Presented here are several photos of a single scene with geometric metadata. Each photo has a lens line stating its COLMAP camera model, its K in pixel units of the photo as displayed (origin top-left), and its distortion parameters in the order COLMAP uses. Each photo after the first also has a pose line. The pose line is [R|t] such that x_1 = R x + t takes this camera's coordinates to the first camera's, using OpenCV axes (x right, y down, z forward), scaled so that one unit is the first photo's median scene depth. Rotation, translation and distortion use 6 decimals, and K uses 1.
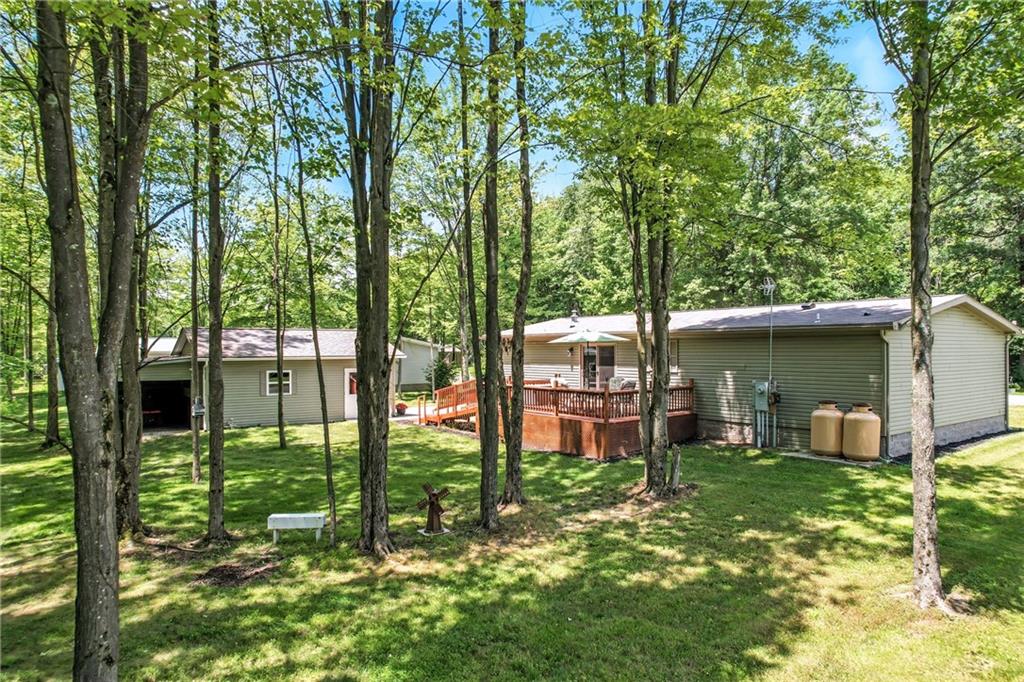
lens RADIAL K [[650.5, 0, 514.6], [0, 650.5, 343.2], [0, 0, 1]] dist [-0.012288, -0.001053]
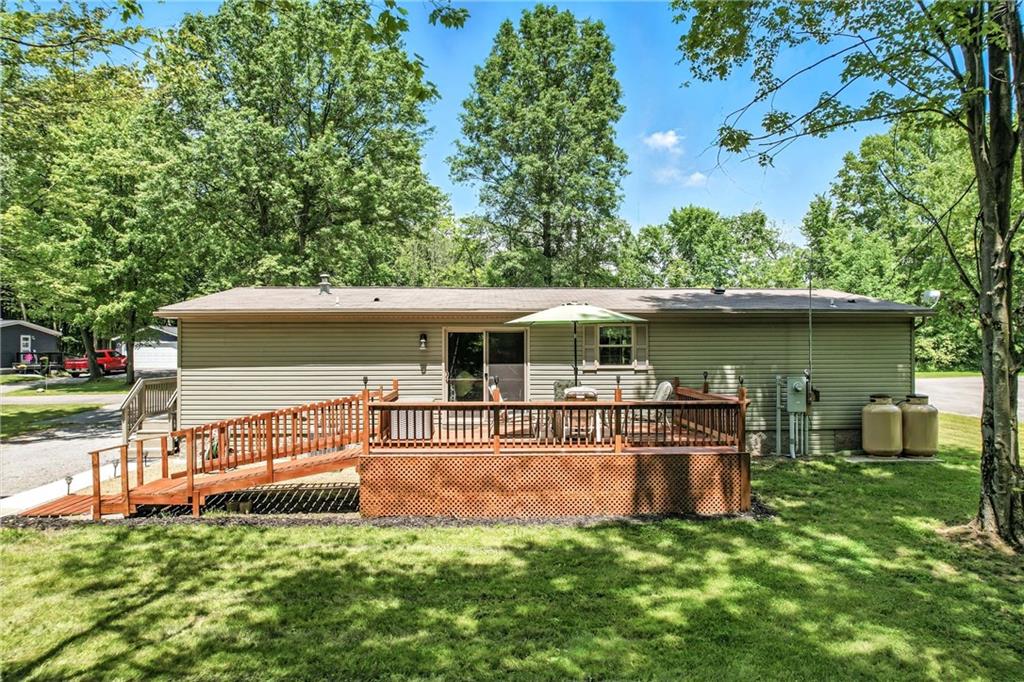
lens RADIAL K [[650.5, 0, 512.8], [0, 650.5, 343.8], [0, 0, 1]] dist [-0.012288, -0.001053]
pose [[0.556129, 0.010955, 0.831024, -0.384060], [-0.007360, 0.999939, -0.008256, 0.021272], [-0.831063, -0.001525, 0.556176, 0.653544]]
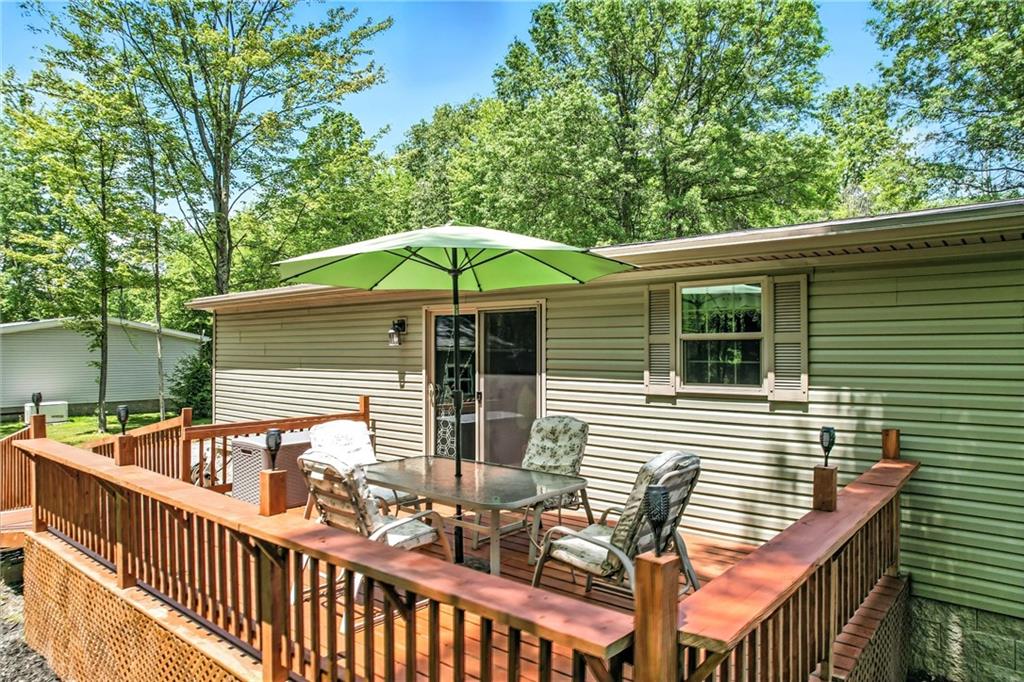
lens RADIAL K [[650.5, 0, 512.8], [0, 650.5, 346.1], [0, 0, 1]] dist [-0.012288, -0.001053]
pose [[0.974486, 0.005096, 0.224392, 0.073257], [-0.005323, 0.999986, 0.000406, 0.021289], [-0.224387, -0.001591, 0.974499, 0.699011]]
